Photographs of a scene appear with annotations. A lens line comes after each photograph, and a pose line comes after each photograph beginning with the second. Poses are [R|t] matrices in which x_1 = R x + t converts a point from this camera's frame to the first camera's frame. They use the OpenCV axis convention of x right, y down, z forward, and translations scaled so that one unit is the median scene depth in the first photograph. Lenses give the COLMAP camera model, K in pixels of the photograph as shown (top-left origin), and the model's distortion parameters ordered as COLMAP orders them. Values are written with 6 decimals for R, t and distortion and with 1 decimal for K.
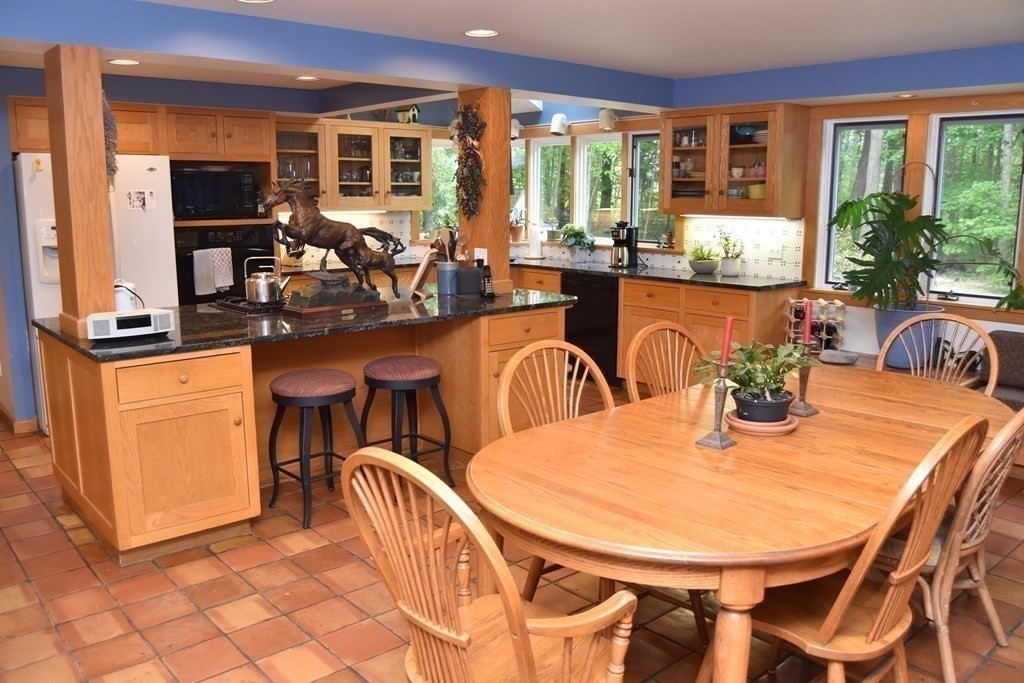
lens RADIAL K [[824.2, 0, 505.8], [0, 824.2, 337.3], [0, 0, 1]] dist [-0.076655, 0.012962]
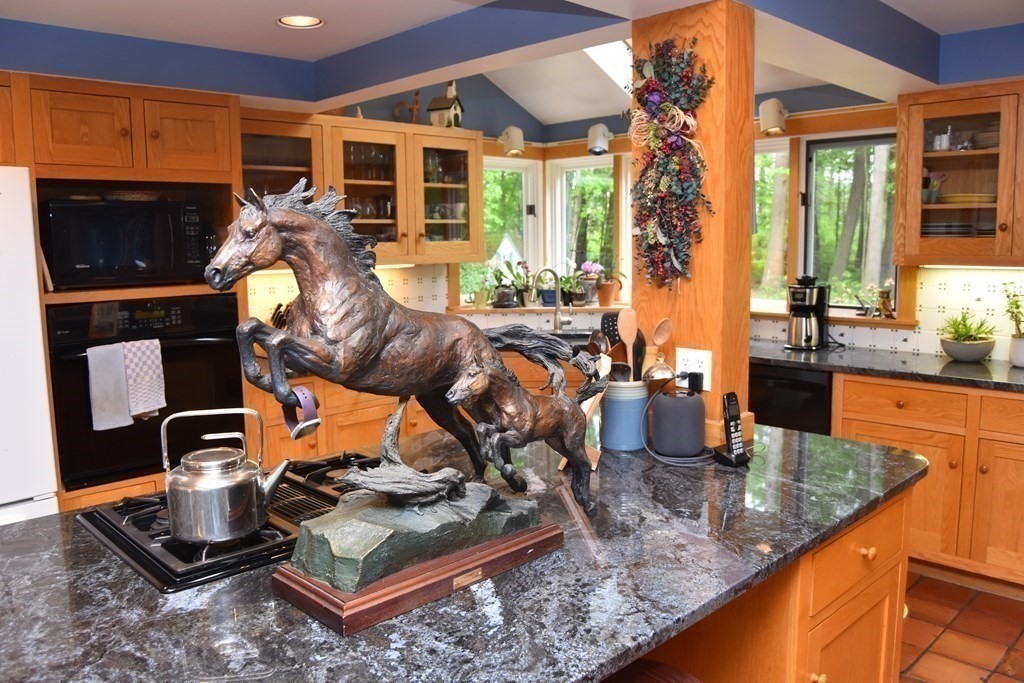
lens RADIAL K [[802.6, 0, 508.1], [0, 802.6, 341.1], [0, 0, 1]] dist [-0.081032, 0.014740]
pose [[0.998346, -0.022838, 0.052766, -0.133213], [0.025172, 0.998714, -0.044012, -0.079770], [-0.051693, 0.045268, 0.997637, 0.463876]]
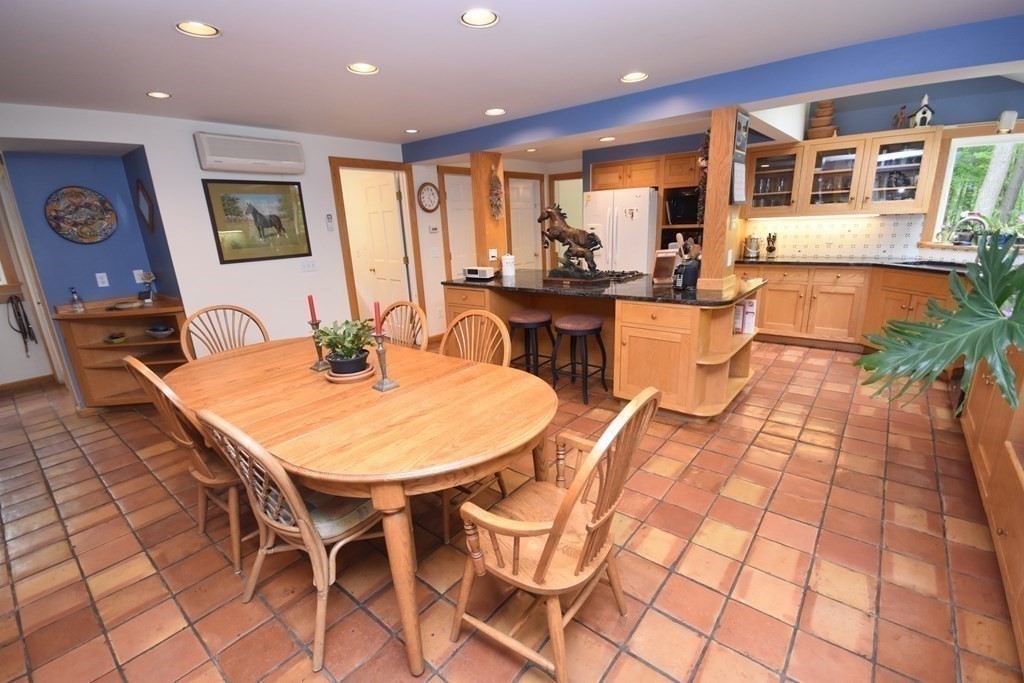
lens RADIAL K [[449.1, 0, 513.2], [0, 449.1, 347.4], [0, 0, 1]] dist [0.008986, -0.010874]
pose [[0.169130, 0.260433, -0.950563, 0.503215], [-0.126200, 0.962240, 0.241179, -0.079460], [0.977481, 0.079170, 0.195610, 0.500365]]
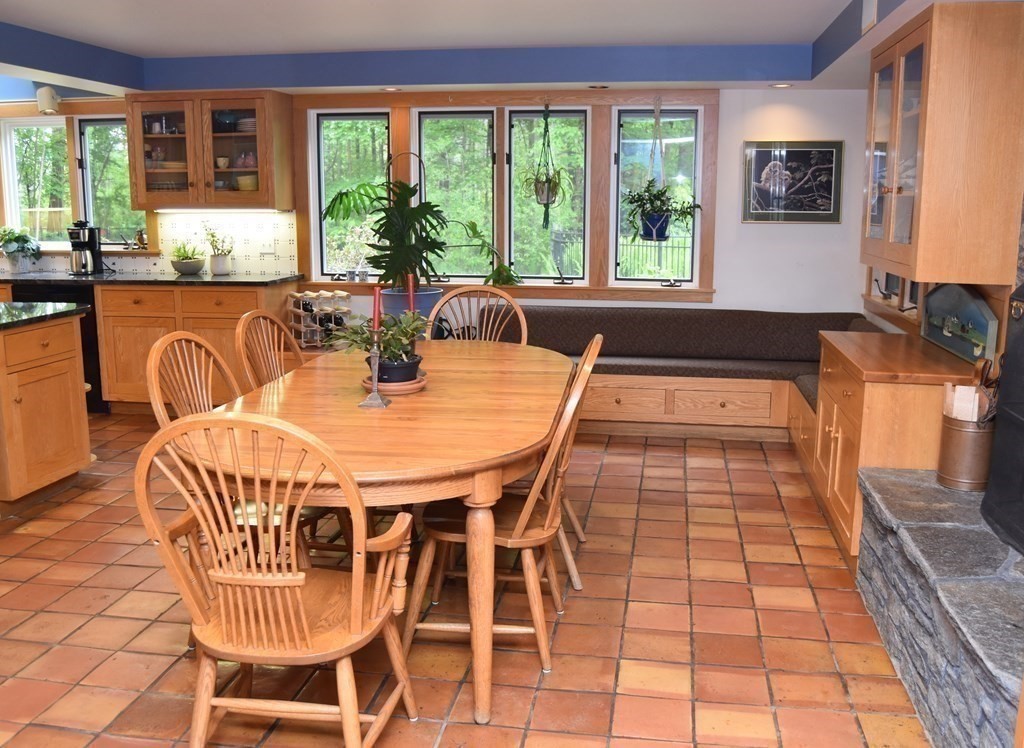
lens RADIAL K [[967.5, 0, 512.0], [0, 967.5, 374.0], [0, 0, 1]] dist [-0.074657, 0.017389]
pose [[0.770564, -0.115358, 0.626837, -0.169840], [0.108957, 0.992849, 0.048775, 0.019718], [-0.627981, 0.030714, 0.777623, -0.049747]]
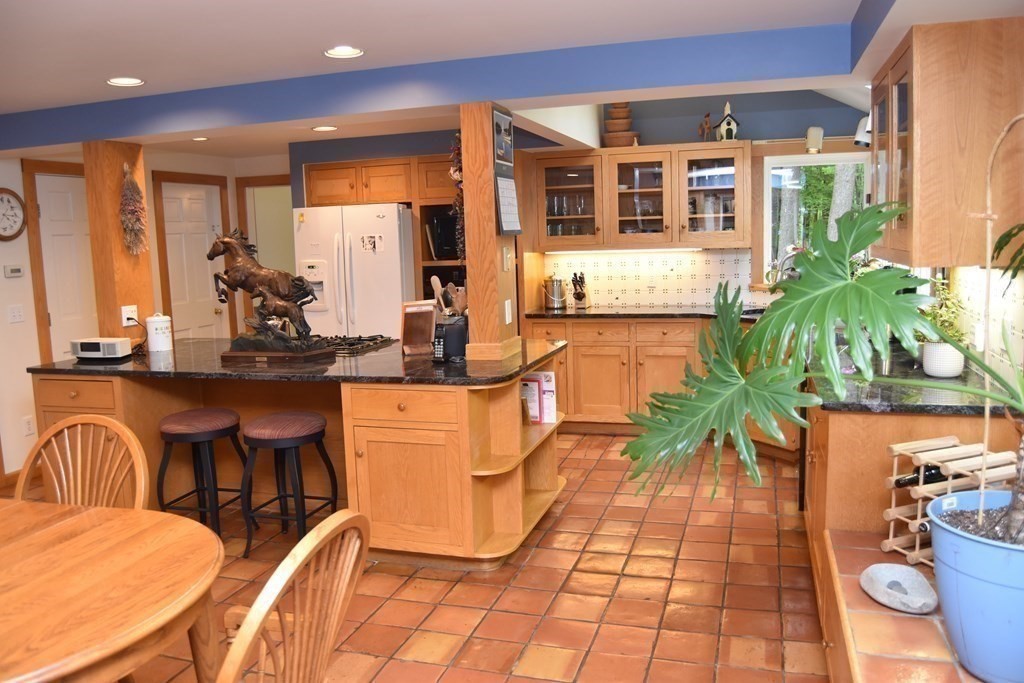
lens RADIAL K [[802.6, 0, 508.1], [0, 802.6, 341.1], [0, 0, 1]] dist [-0.081032, 0.014740]
pose [[0.525654, 0.091965, -0.845713, 0.554277], [-0.111620, 0.993001, 0.038604, -0.087296], [0.843344, 0.074106, 0.532240, 0.511232]]
